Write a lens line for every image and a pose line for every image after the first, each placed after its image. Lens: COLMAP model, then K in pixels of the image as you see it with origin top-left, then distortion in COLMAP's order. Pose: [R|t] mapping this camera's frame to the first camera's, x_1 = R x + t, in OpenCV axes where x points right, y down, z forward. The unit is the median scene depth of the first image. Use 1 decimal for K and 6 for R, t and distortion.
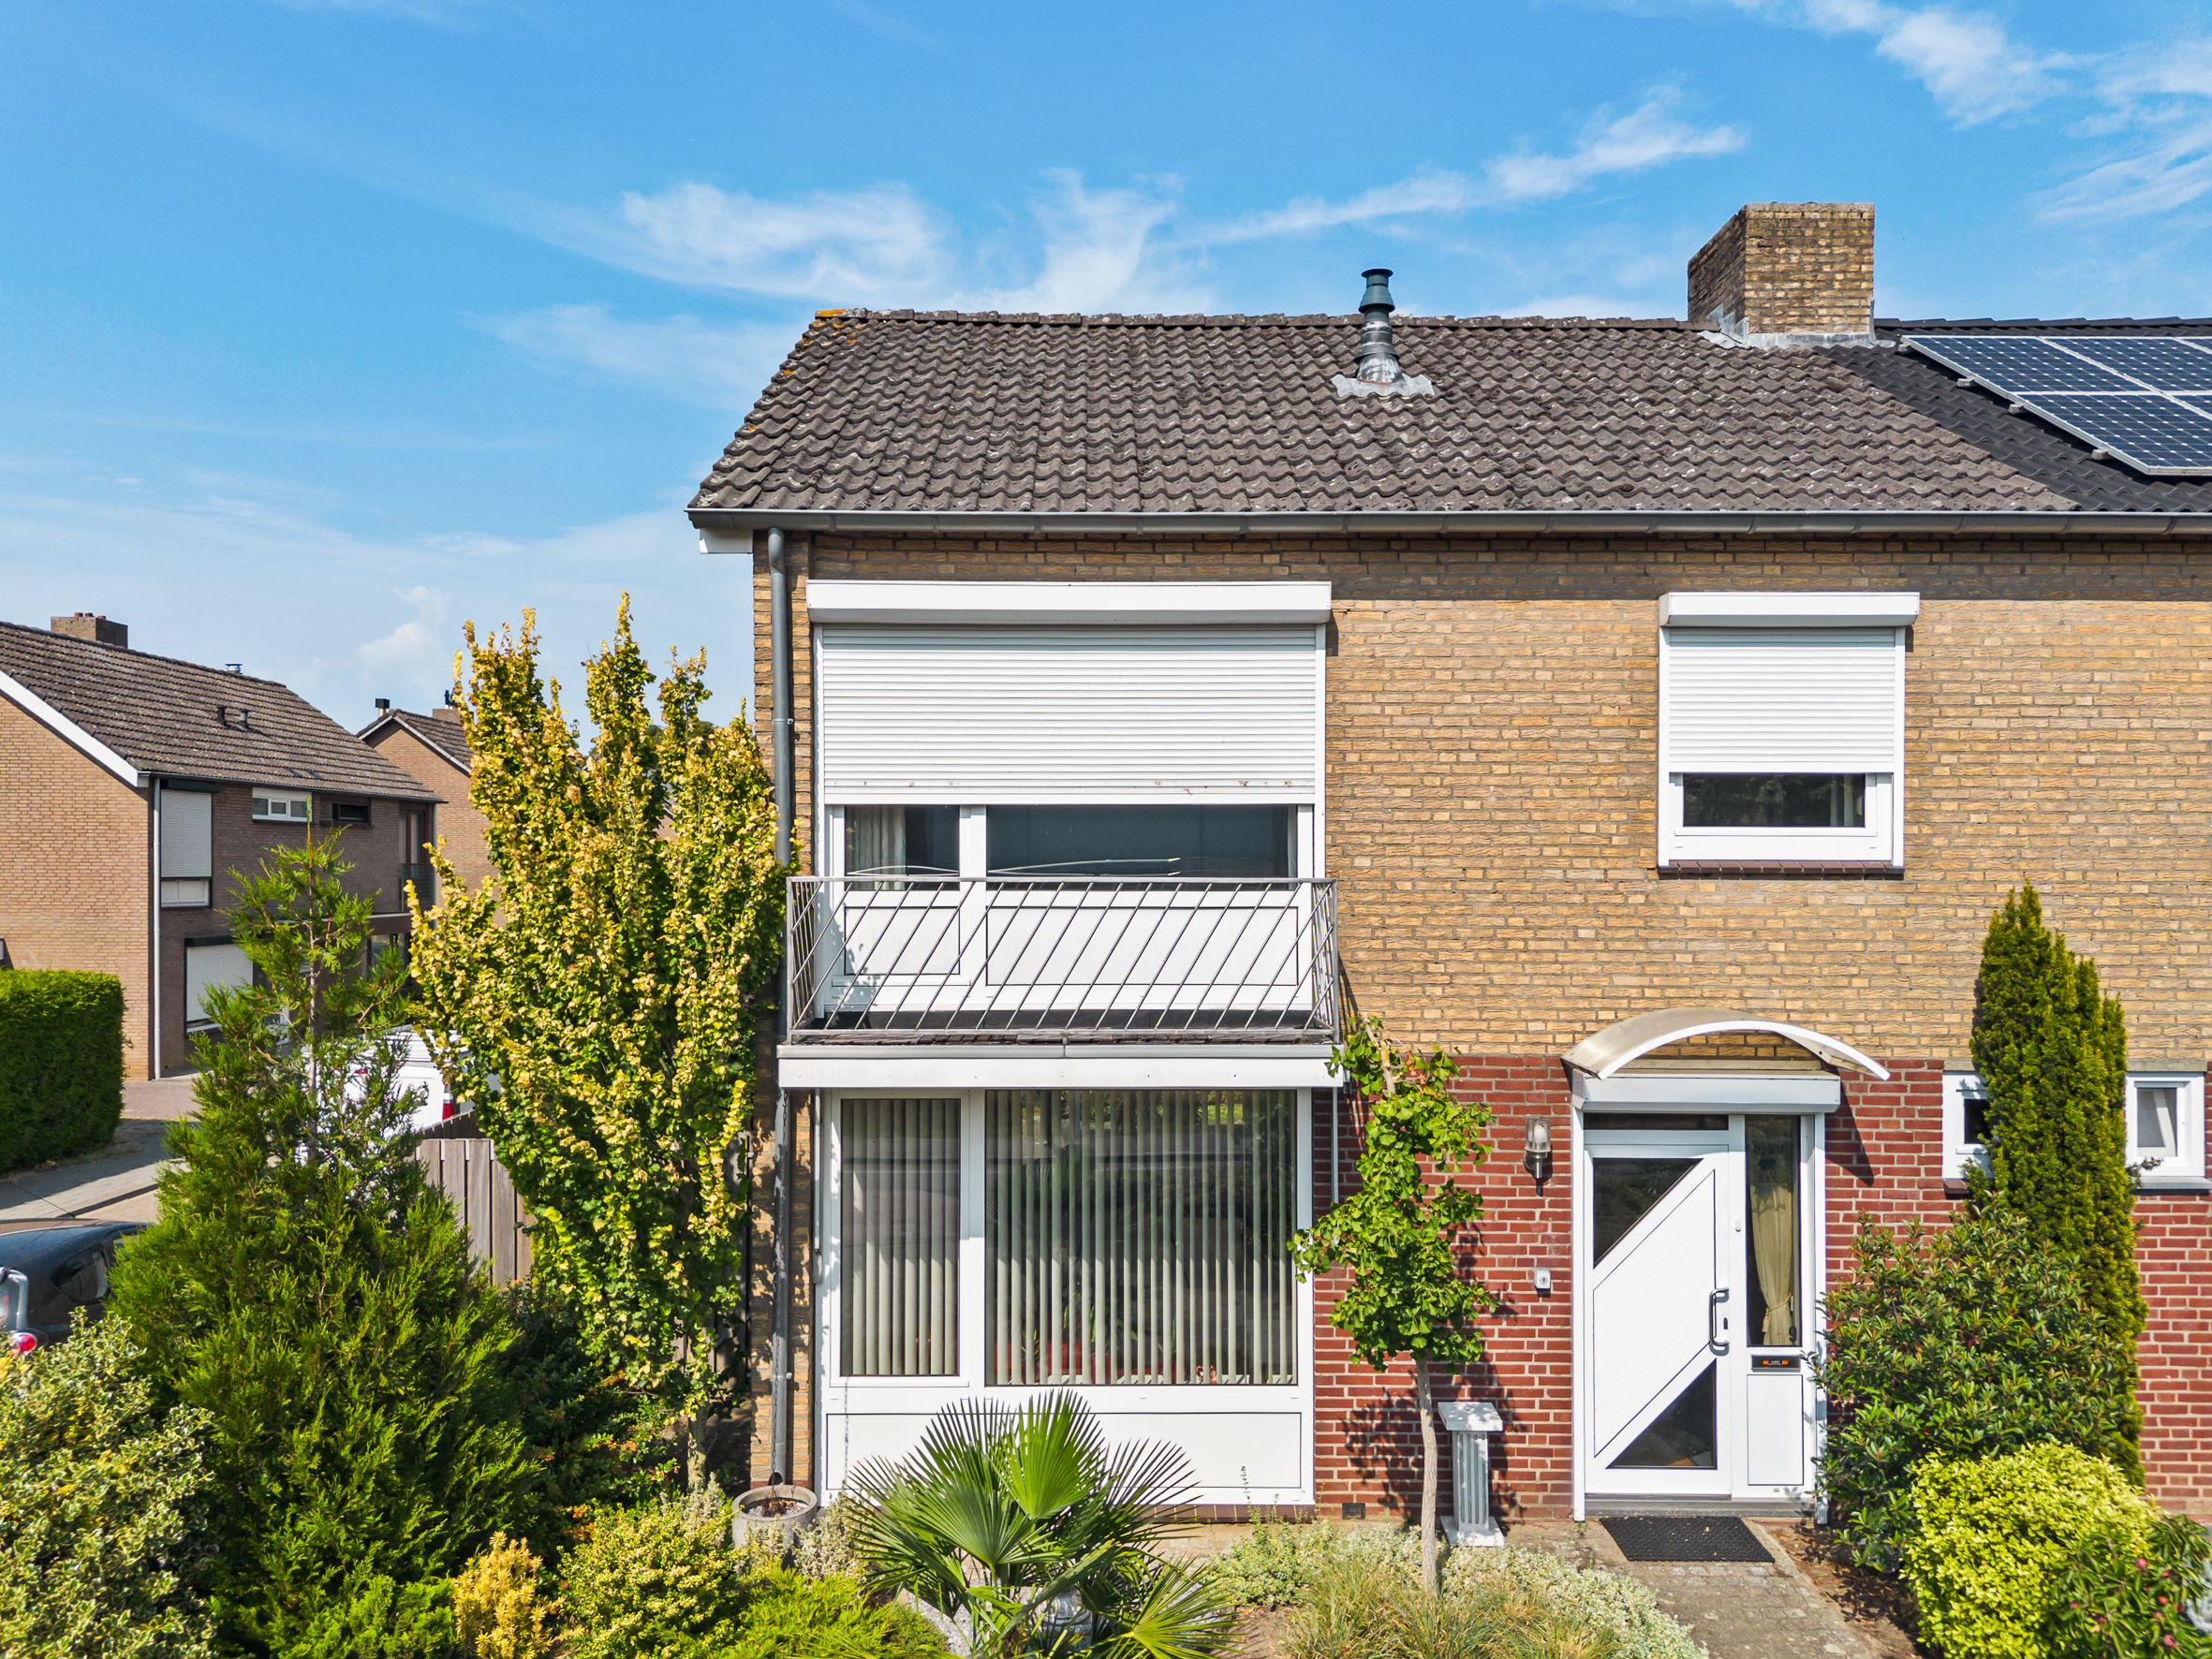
lens RADIAL K [[1628.3, 0, 1101.2], [0, 1628.3, 888.2], [0, 0, 1]] dist [0.022565, -0.003088]
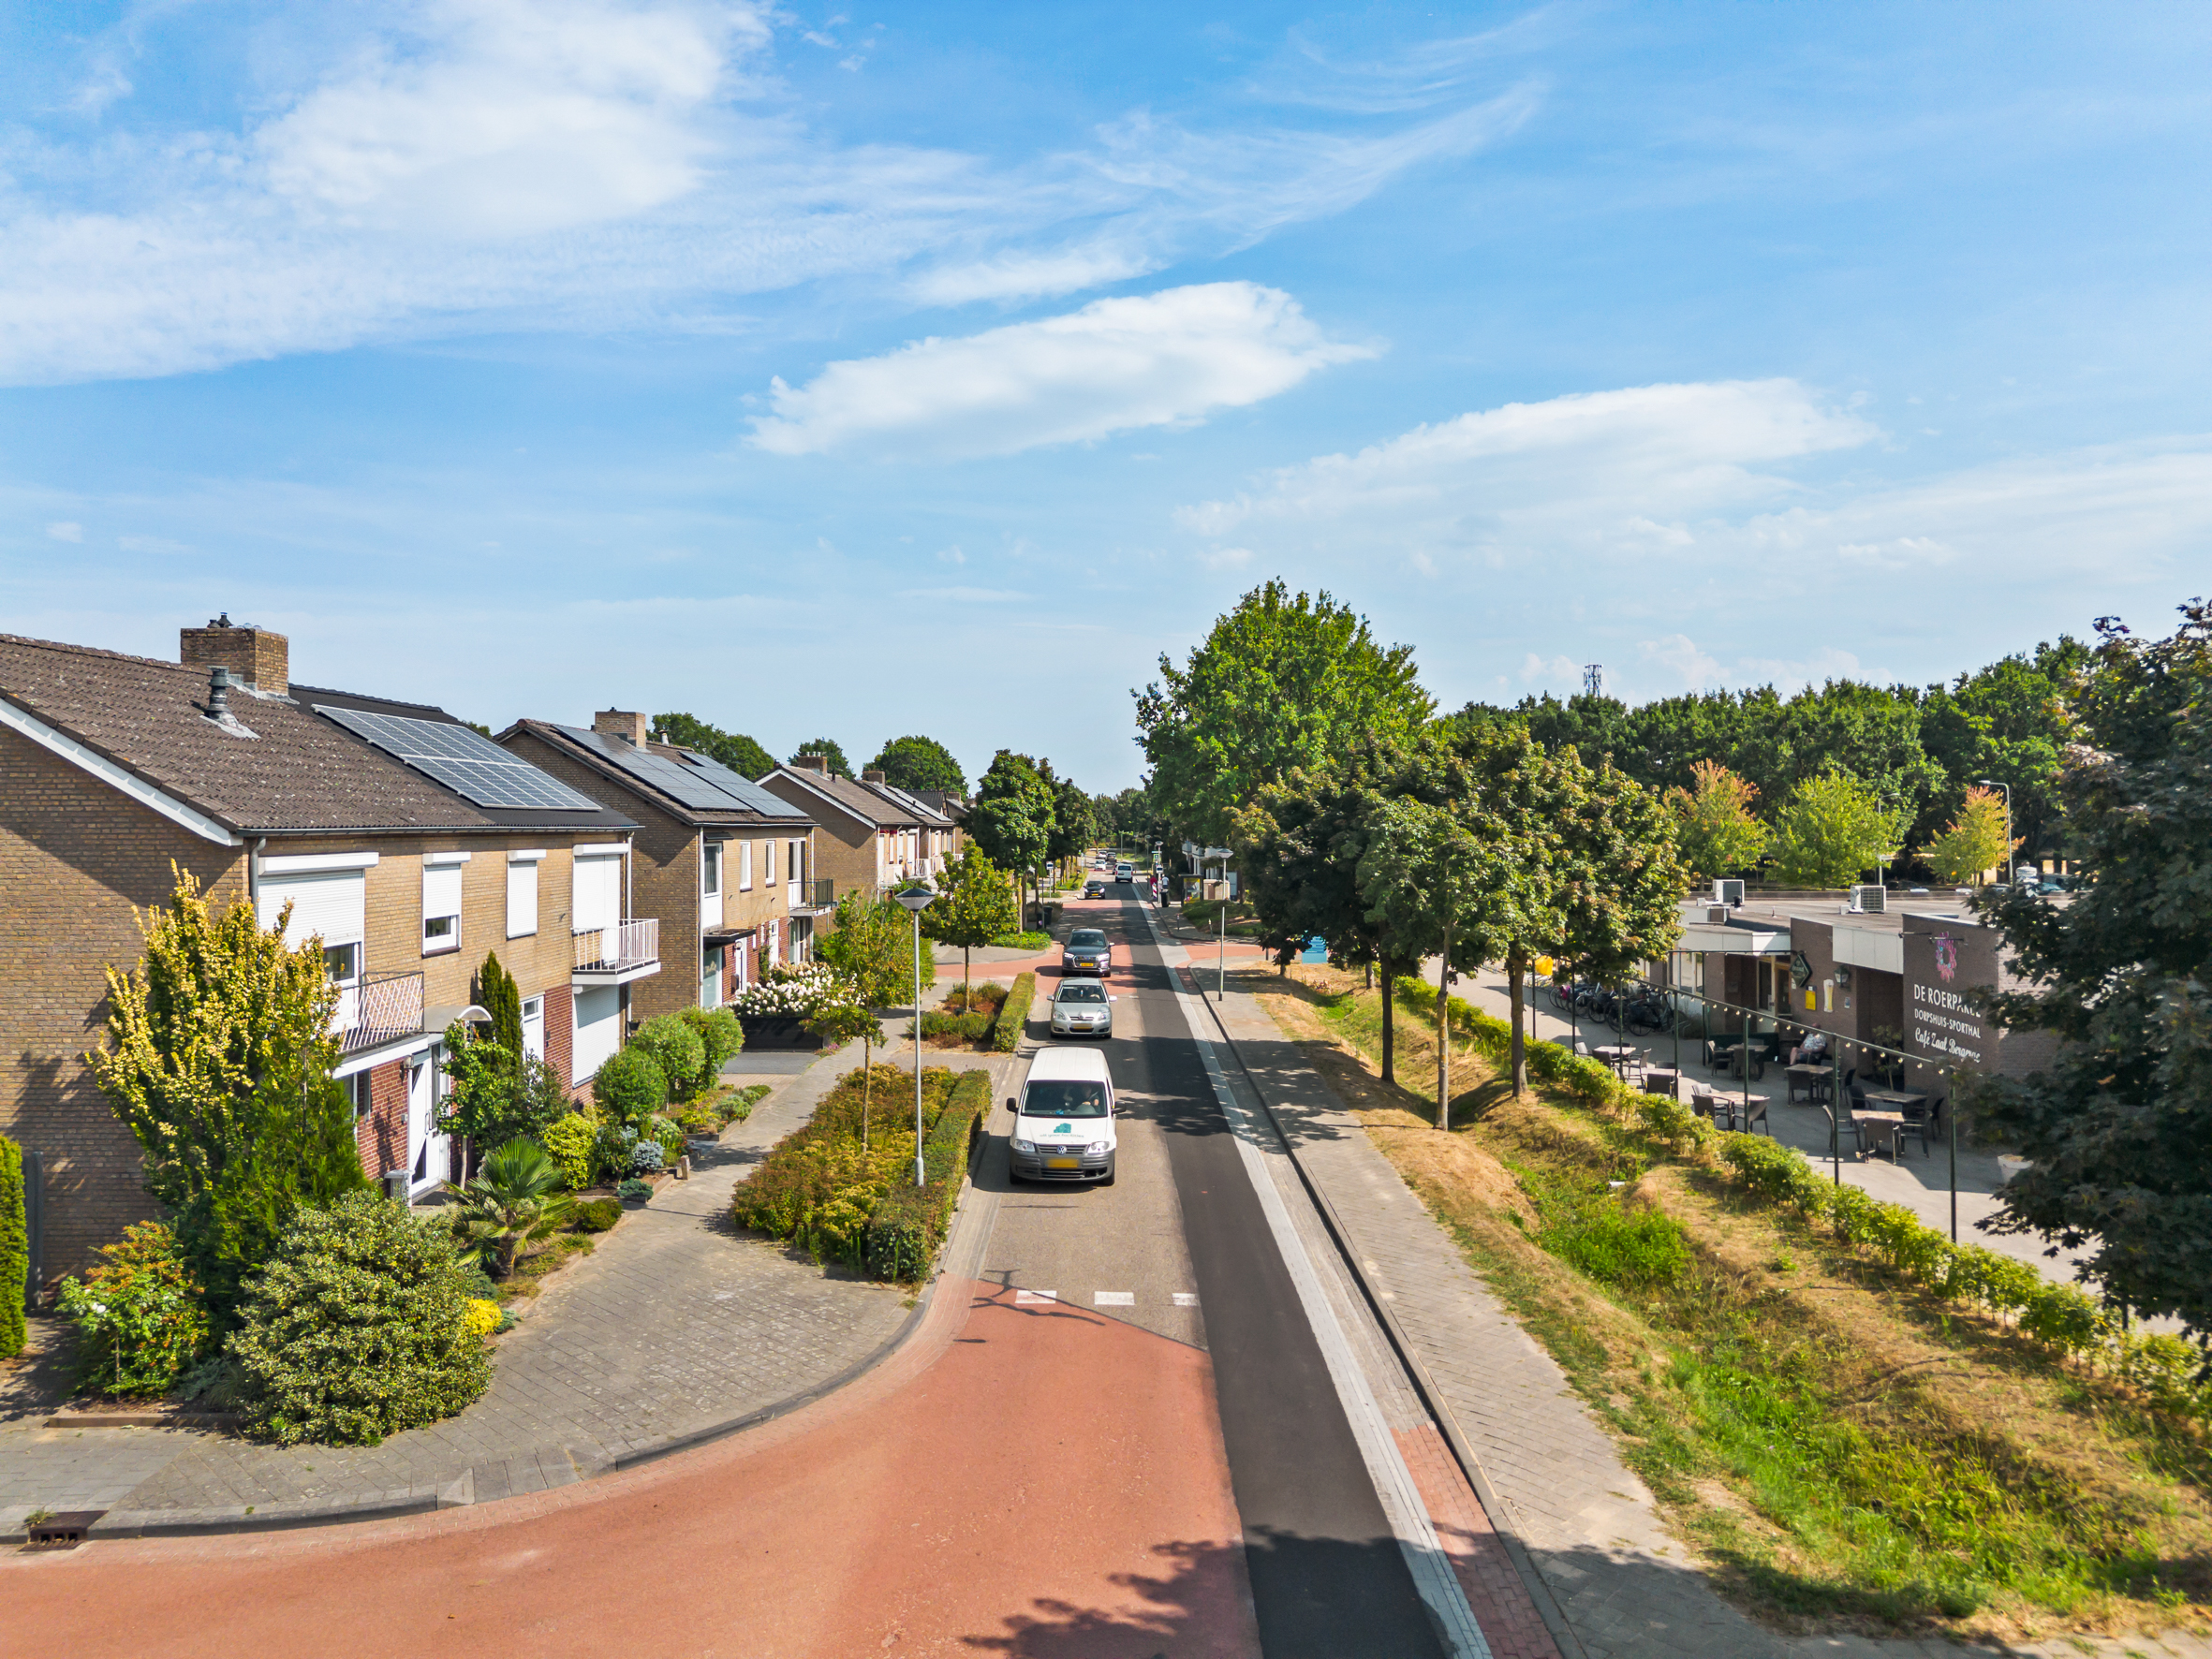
lens RADIAL K [[1566.1, 0, 1116.4], [0, 1566.1, 814.2], [0, 0, 1]] dist [0.070946, -0.072750]
pose [[0.005359, 0.005455, 0.999971, -2.250201], [0.017396, 0.999833, -0.005547, -0.208785], [-0.999834, 0.017425, 0.005263, -0.157888]]
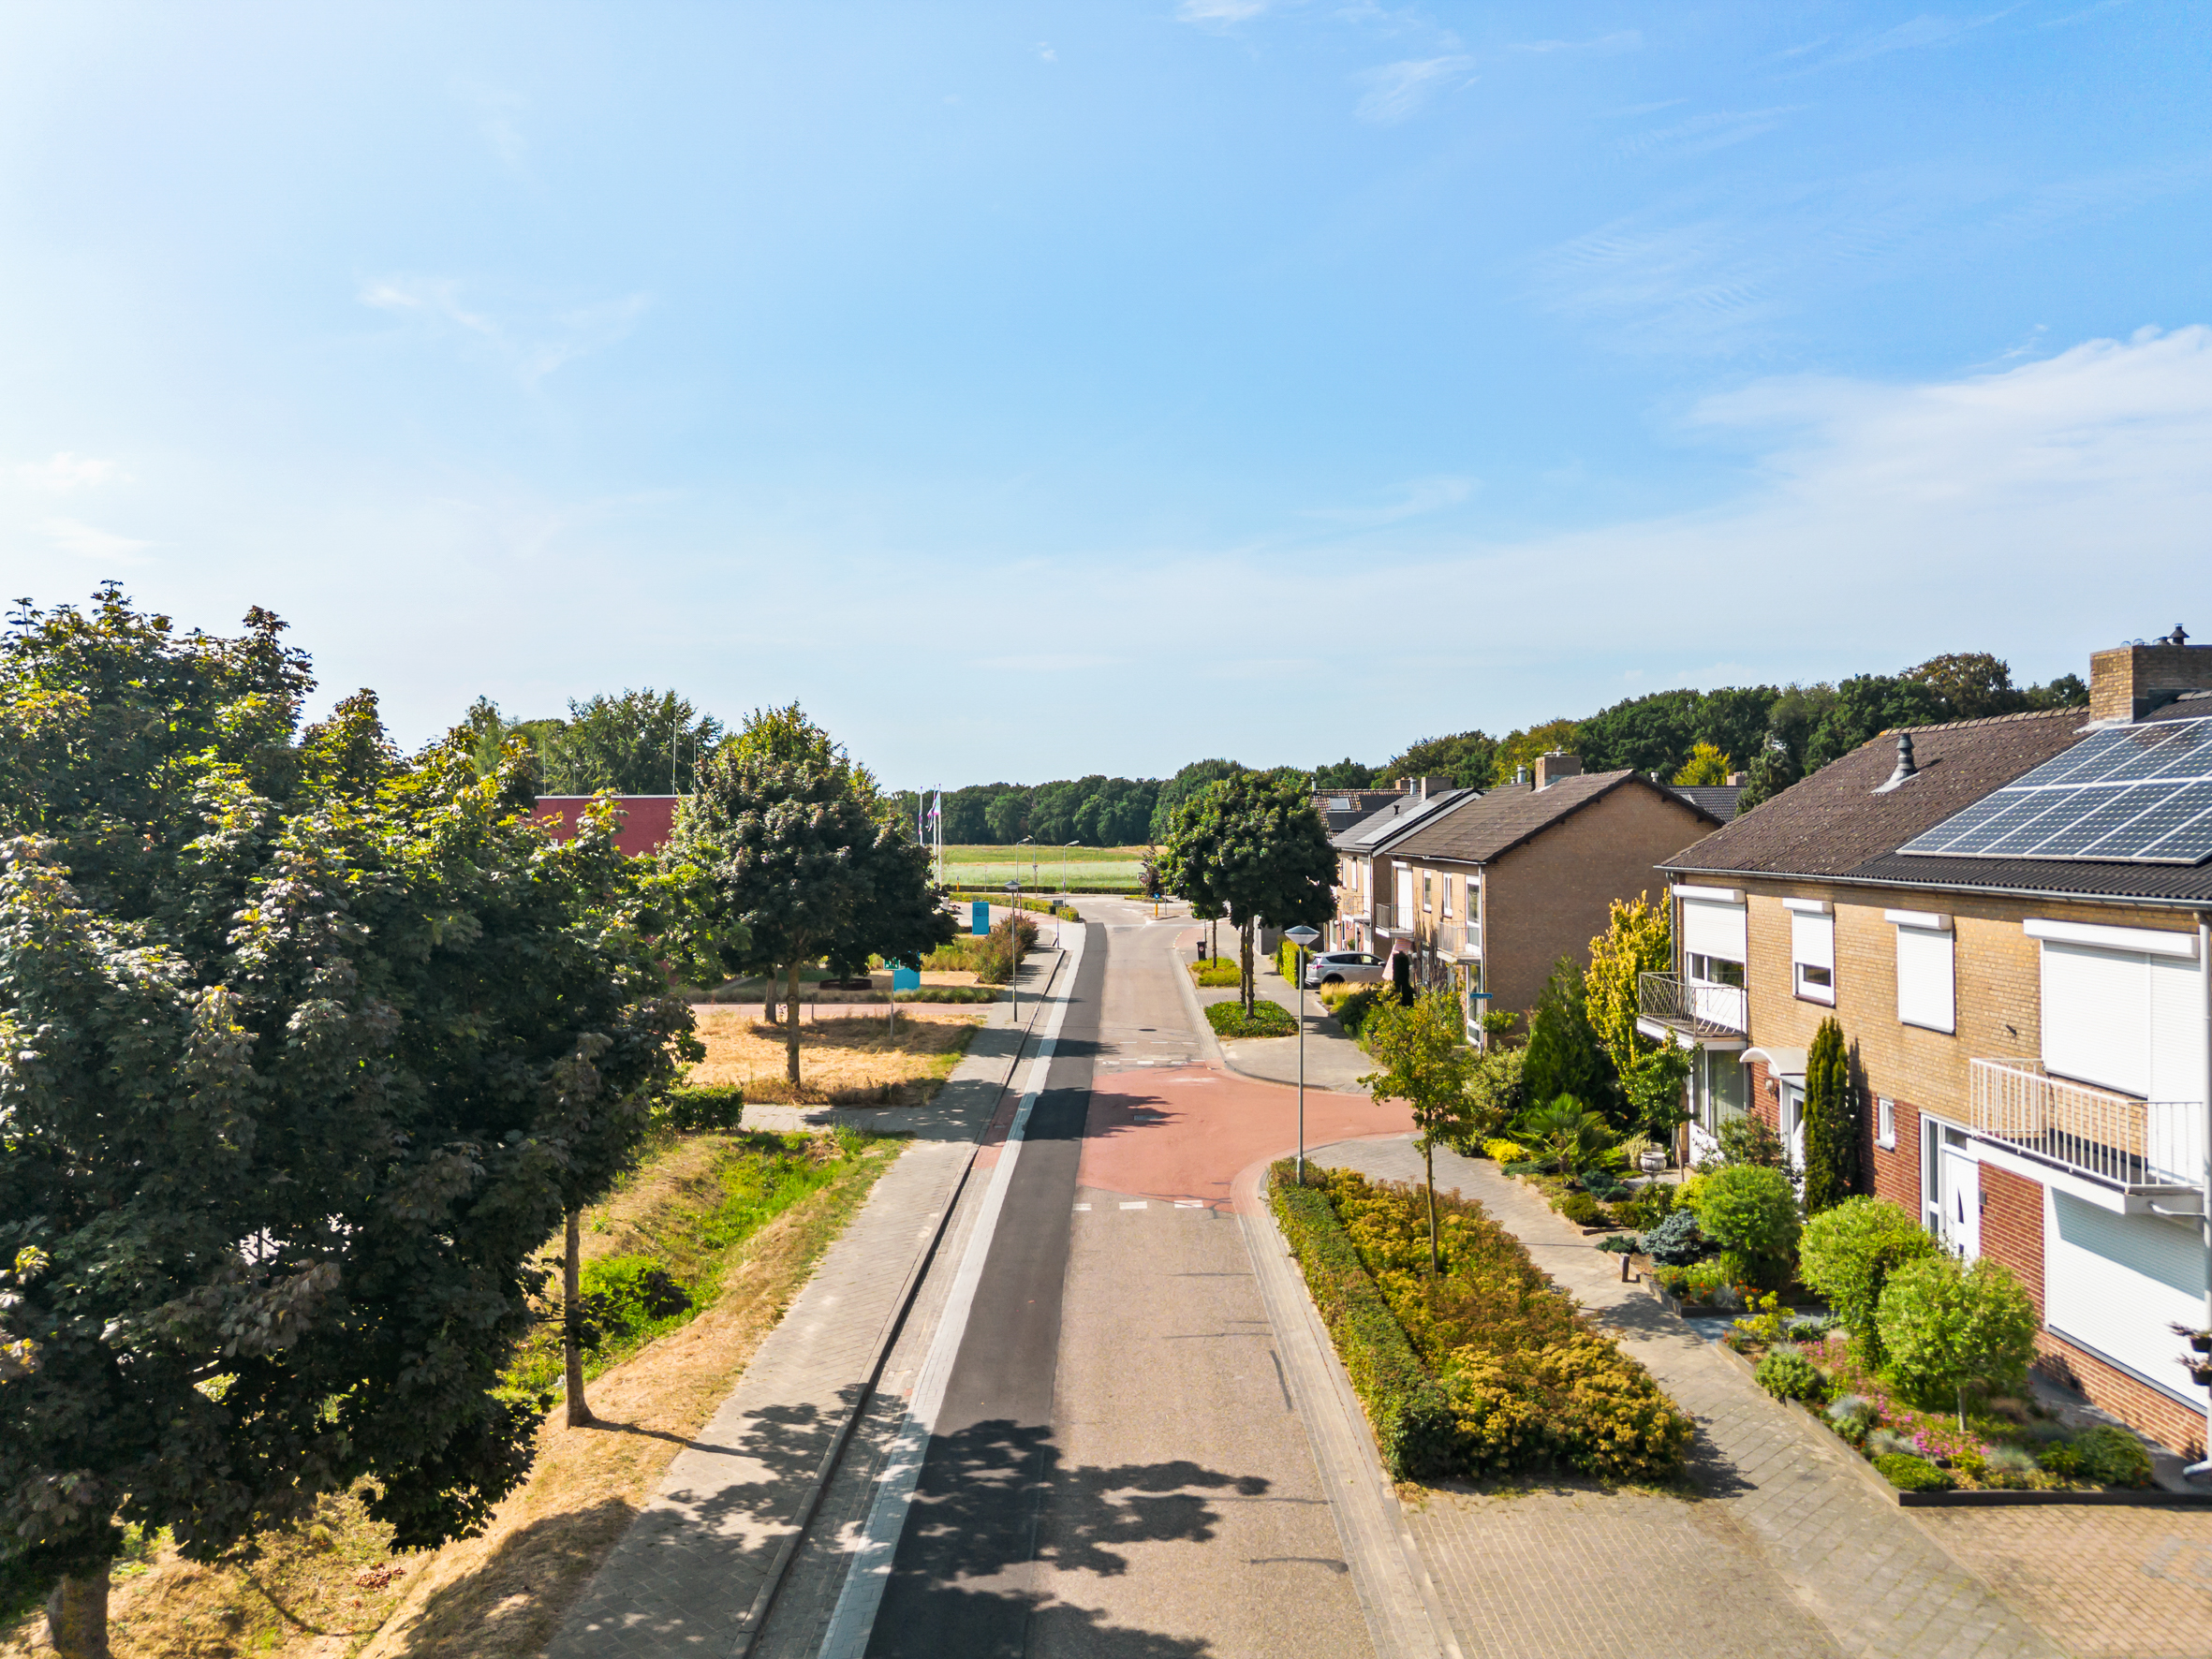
lens RADIAL K [[1566.1, 0, 1116.4], [0, 1566.1, 814.2], [0, 0, 1]] dist [0.070946, -0.072750]
pose [[-0.009339, -0.008906, -0.999917, 3.067236], [-0.010681, 0.999904, -0.008806, -0.285390], [0.999899, 0.010597, -0.009433, -0.143357]]
